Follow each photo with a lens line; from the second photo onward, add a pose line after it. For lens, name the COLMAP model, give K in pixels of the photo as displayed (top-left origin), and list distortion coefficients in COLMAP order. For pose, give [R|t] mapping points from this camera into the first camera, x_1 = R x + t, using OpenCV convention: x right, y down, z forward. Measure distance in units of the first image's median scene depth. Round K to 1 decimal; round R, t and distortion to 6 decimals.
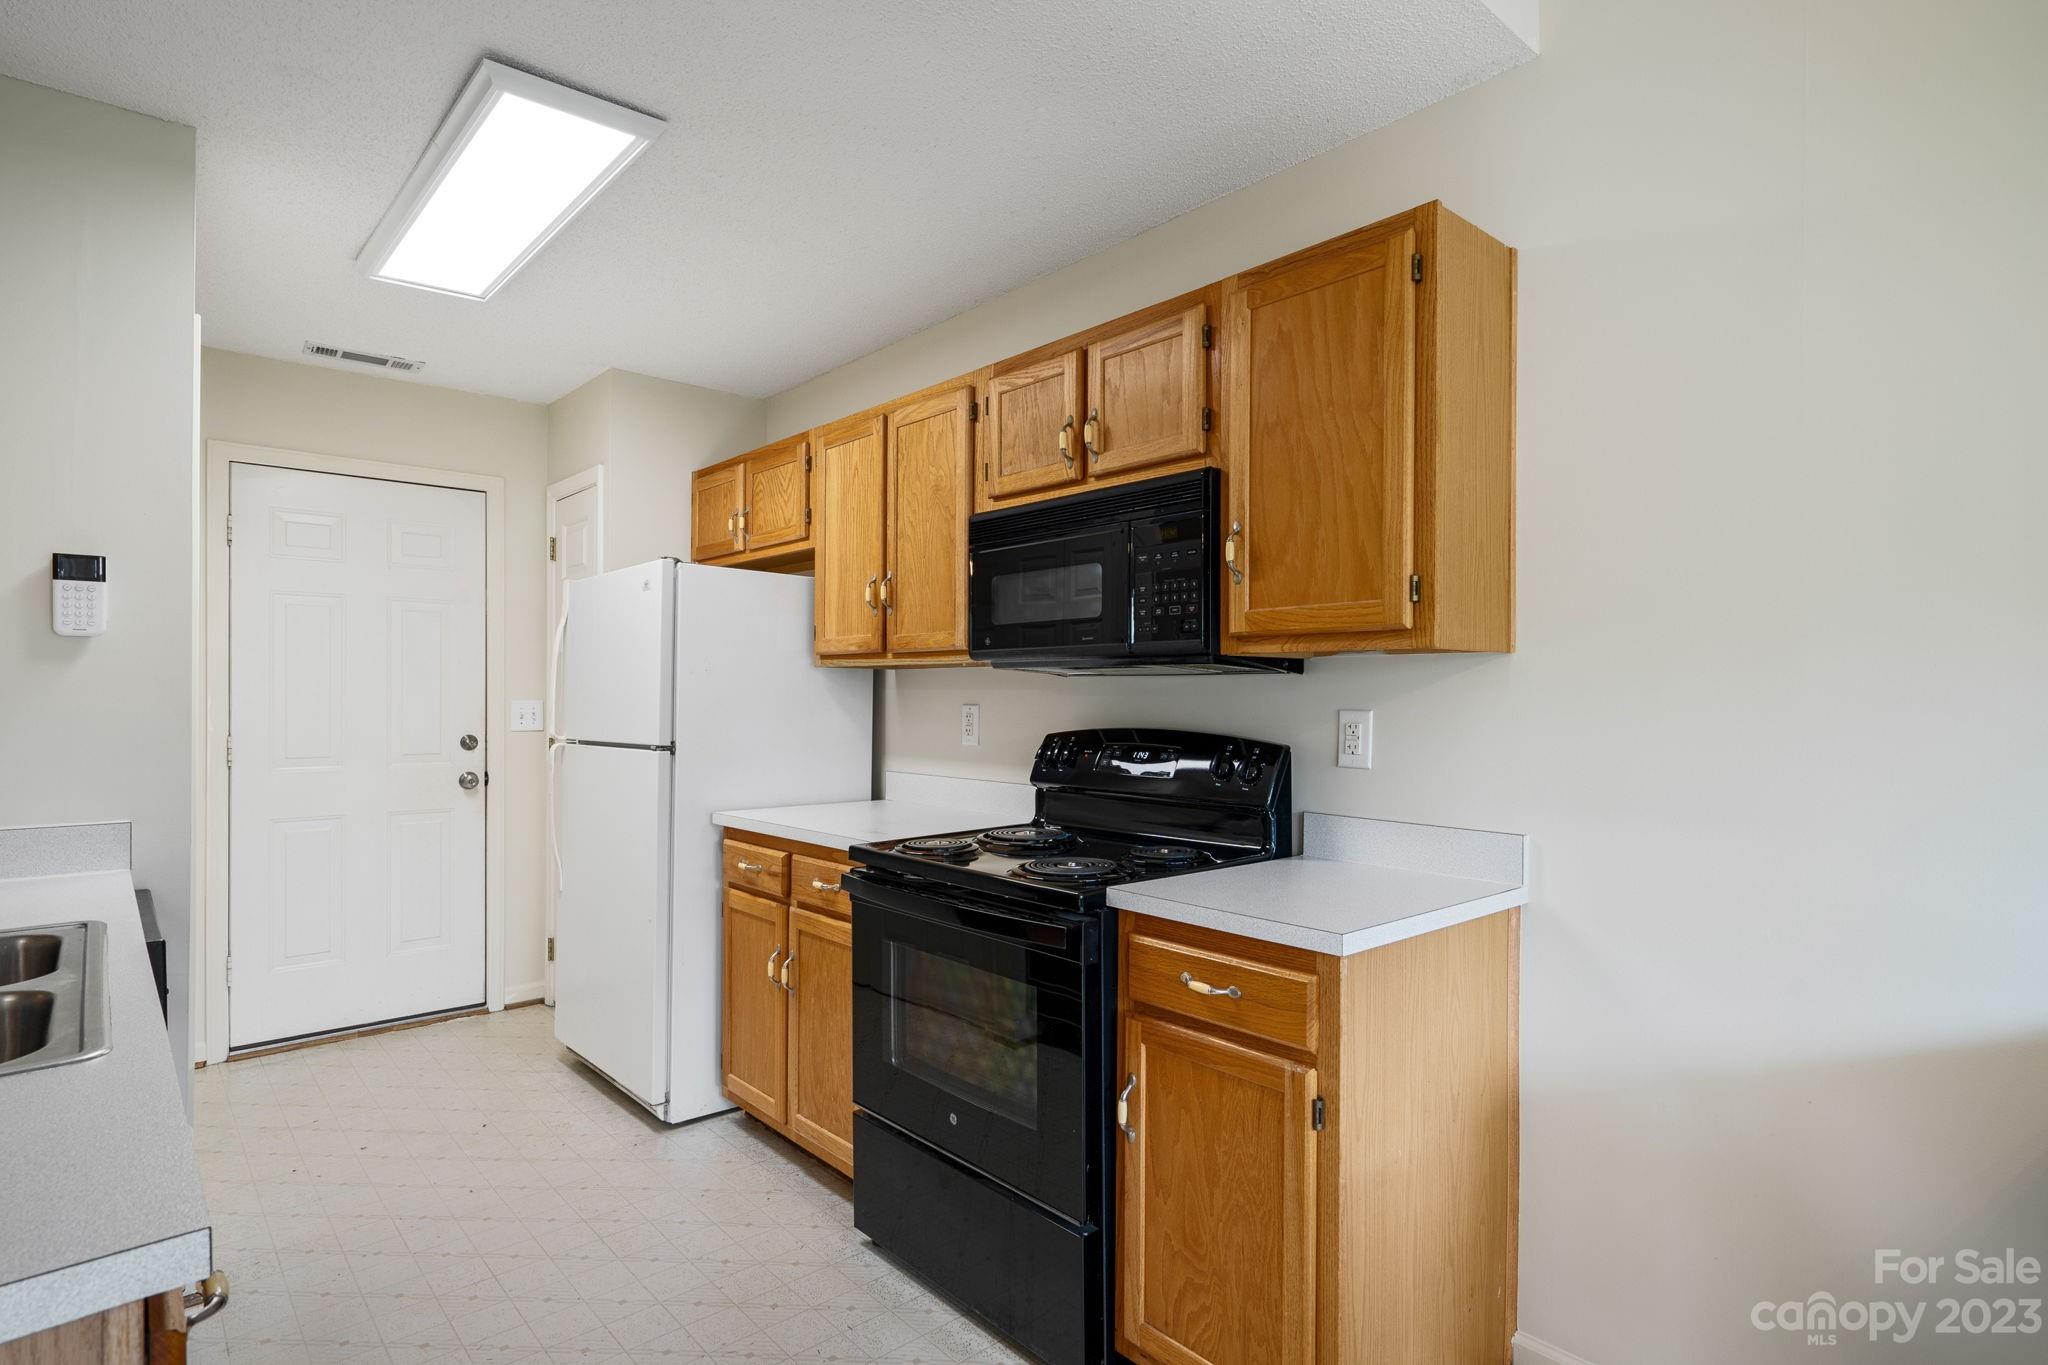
lens RADIAL K [[1038.2, 0, 1026.2], [0, 1038.2, 696.2], [0, 0, 1]] dist [0.002016, 0.000259]
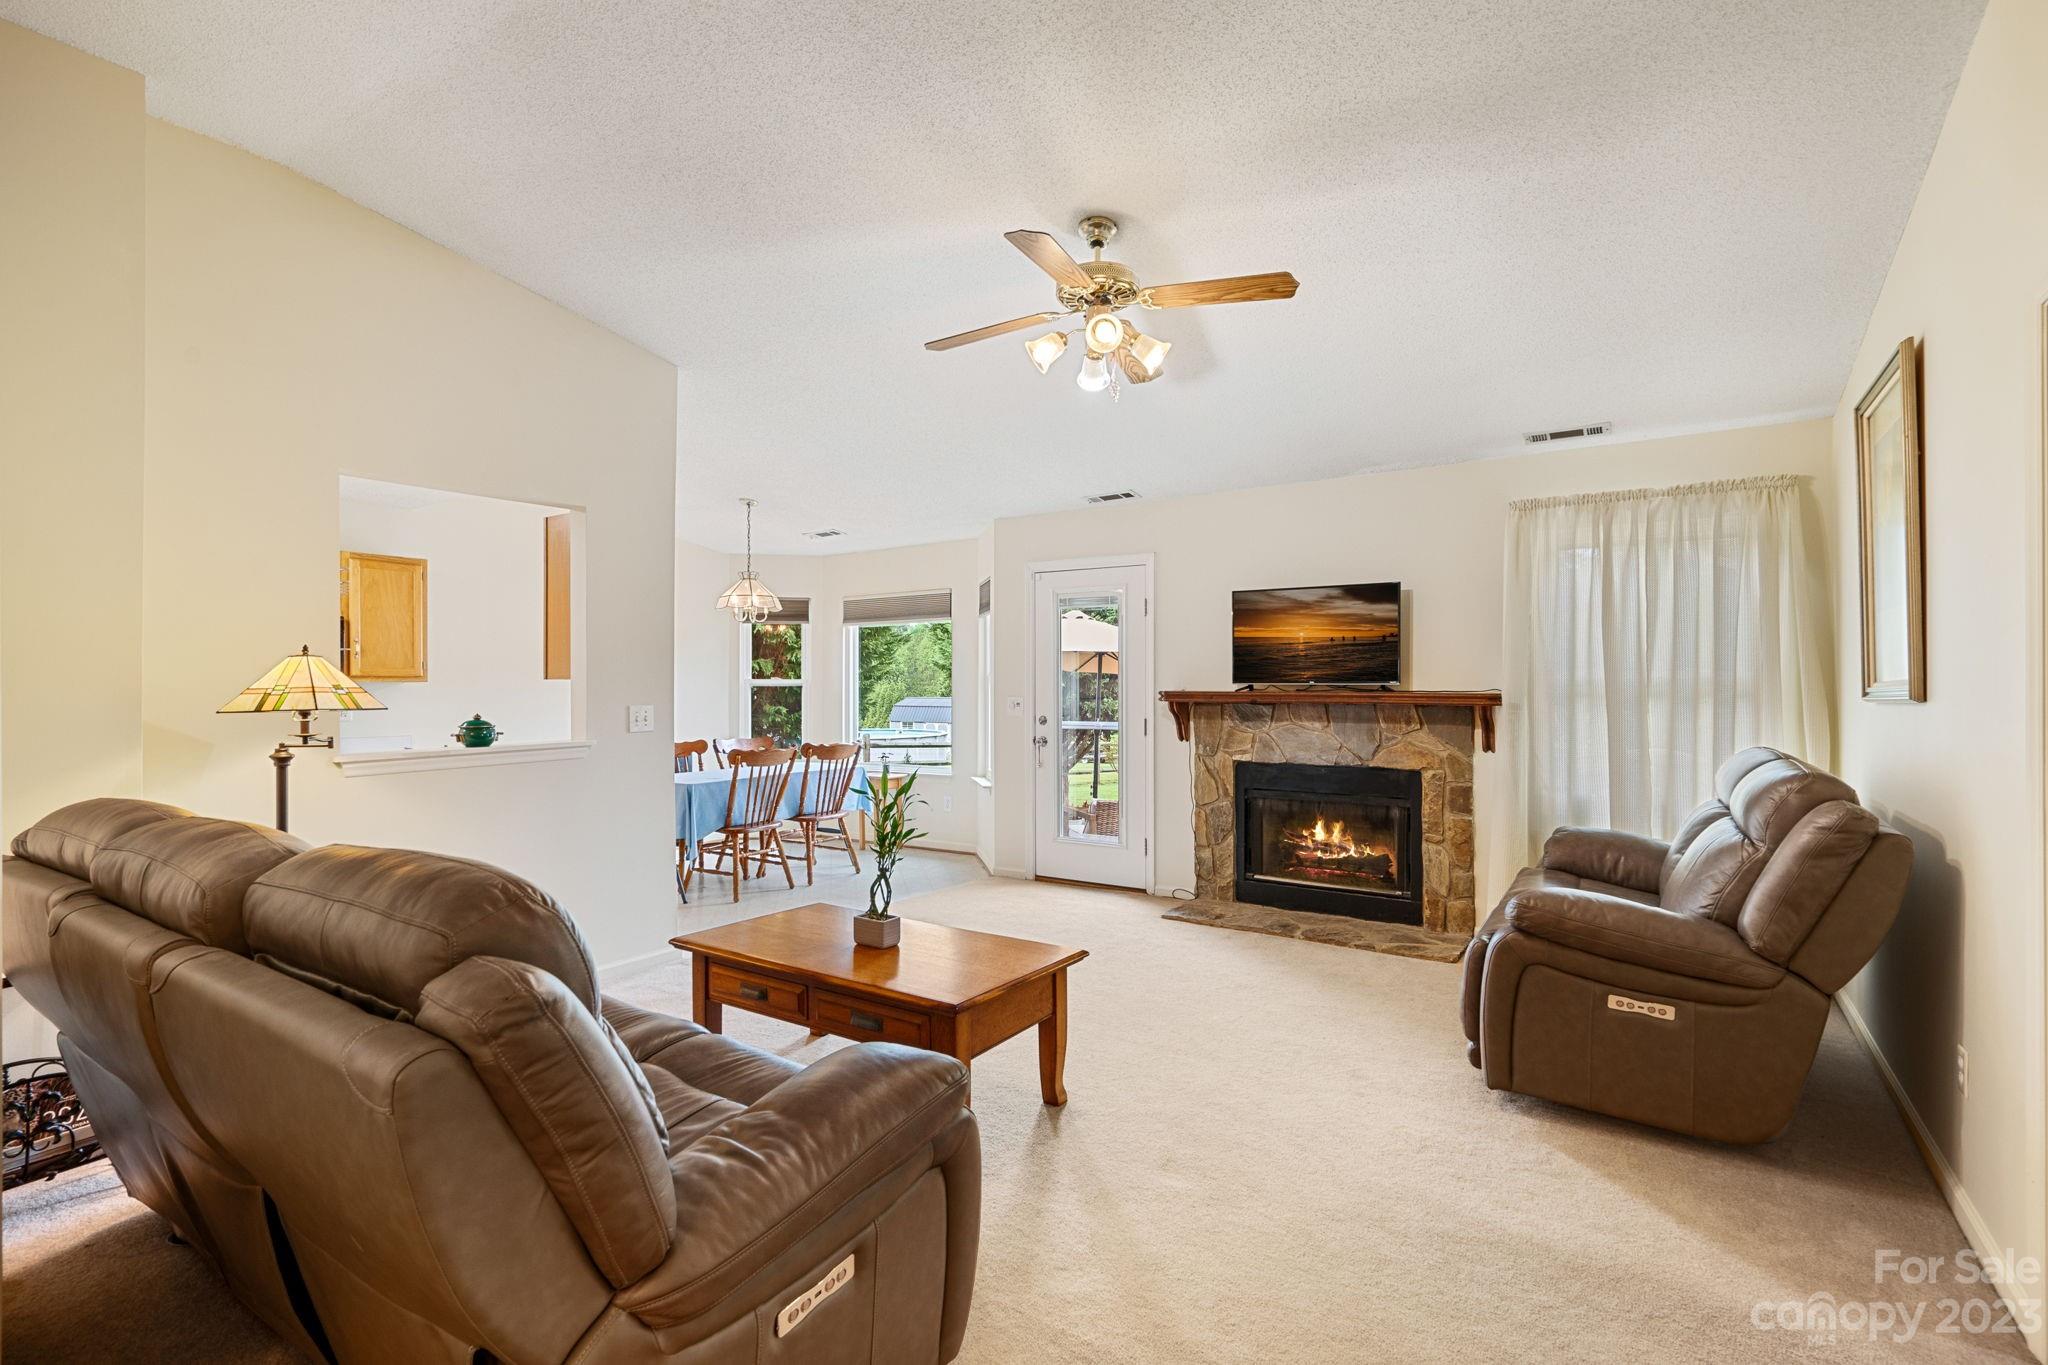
lens RADIAL K [[961.5, 0, 1024.0], [0, 961.5, 682.5], [0, 0, 1]] dist [-0.000173, 0.000025]
pose [[-0.249782, -0.001006, 0.968302, -3.033828], [0.002001, 0.999997, 0.001555, -0.042967], [-0.968300, 0.002326, -0.249779, -0.161349]]
